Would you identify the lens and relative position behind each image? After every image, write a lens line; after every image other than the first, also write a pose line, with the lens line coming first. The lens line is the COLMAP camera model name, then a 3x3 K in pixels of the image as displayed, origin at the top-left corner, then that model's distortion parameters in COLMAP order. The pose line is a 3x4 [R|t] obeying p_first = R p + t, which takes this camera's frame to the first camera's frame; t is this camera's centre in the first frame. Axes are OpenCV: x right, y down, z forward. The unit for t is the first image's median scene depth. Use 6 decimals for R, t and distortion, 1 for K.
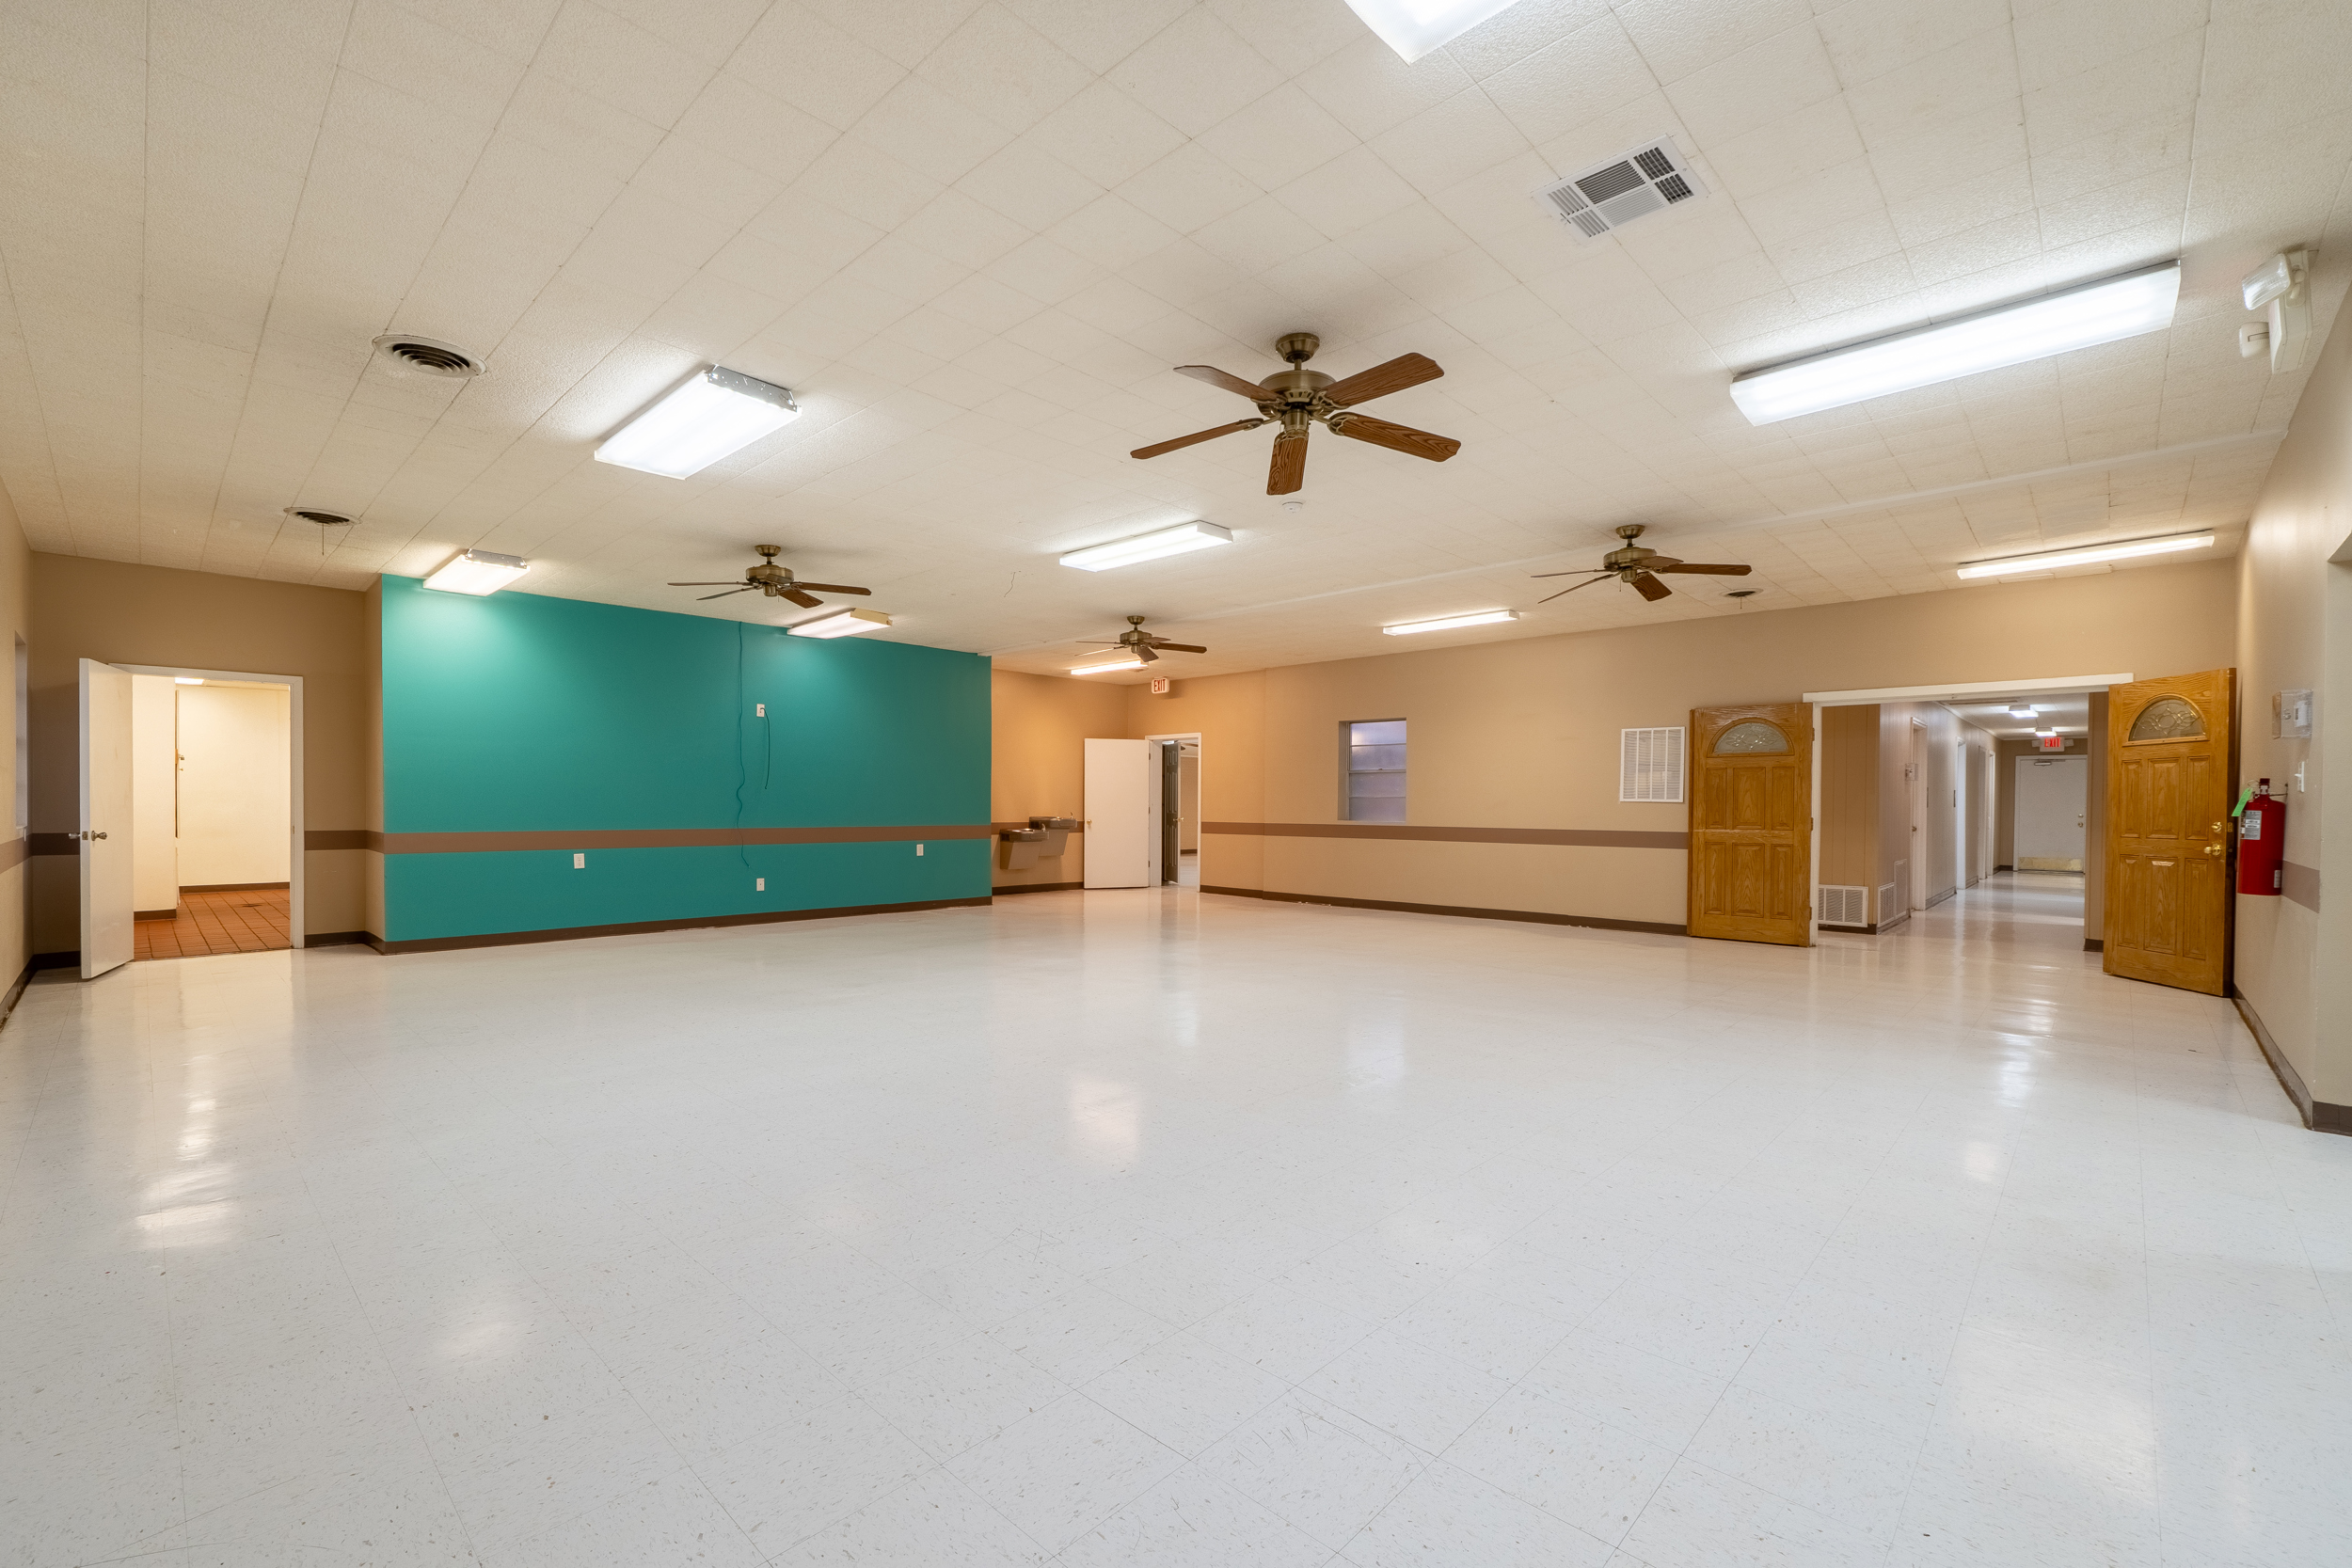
lens RADIAL K [[988.1, 0, 1174.0], [0, 988.1, 787.8], [0, 0, 1]] dist [-0.004275, -0.000388]
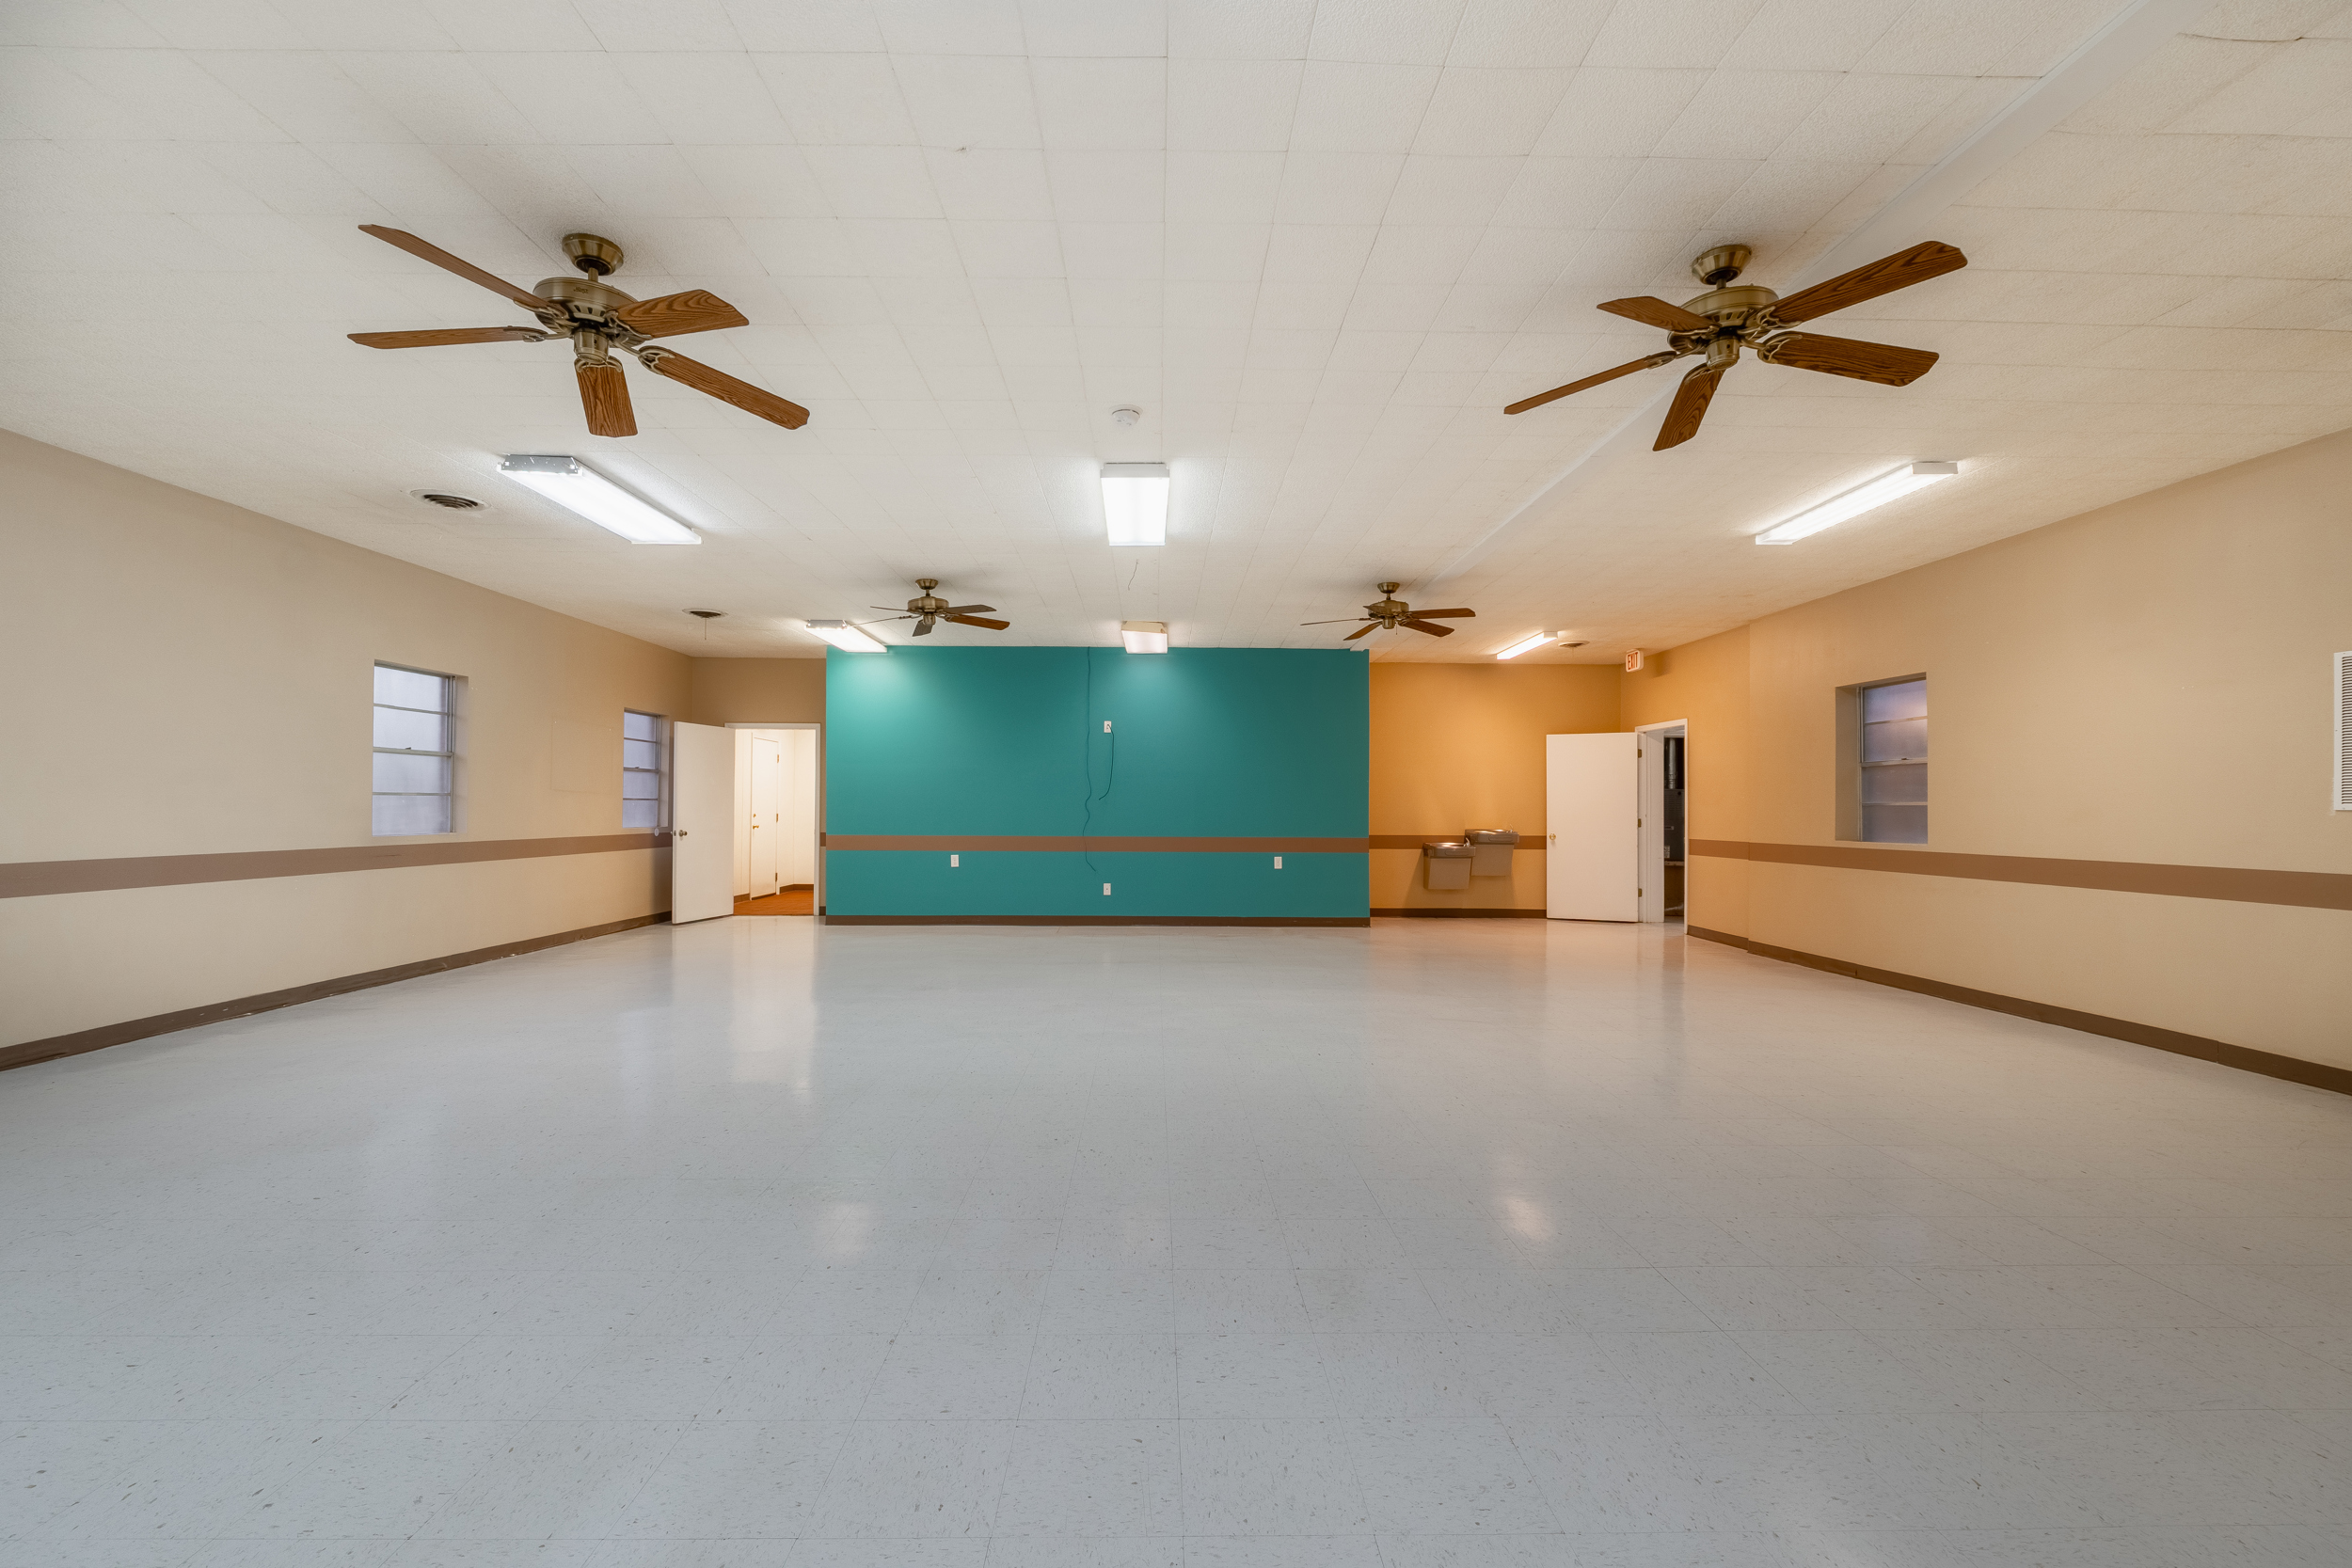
lens RADIAL K [[988.1, 0, 1168.3], [0, 988.1, 785.0], [0, 0, 1]] dist [-0.004275, -0.000388]
pose [[0.709016, -0.019340, -0.704927, 0.303819], [0.010690, 0.999804, -0.016678, 0.002542], [0.705111, 0.004289, 0.709084, 0.227099]]
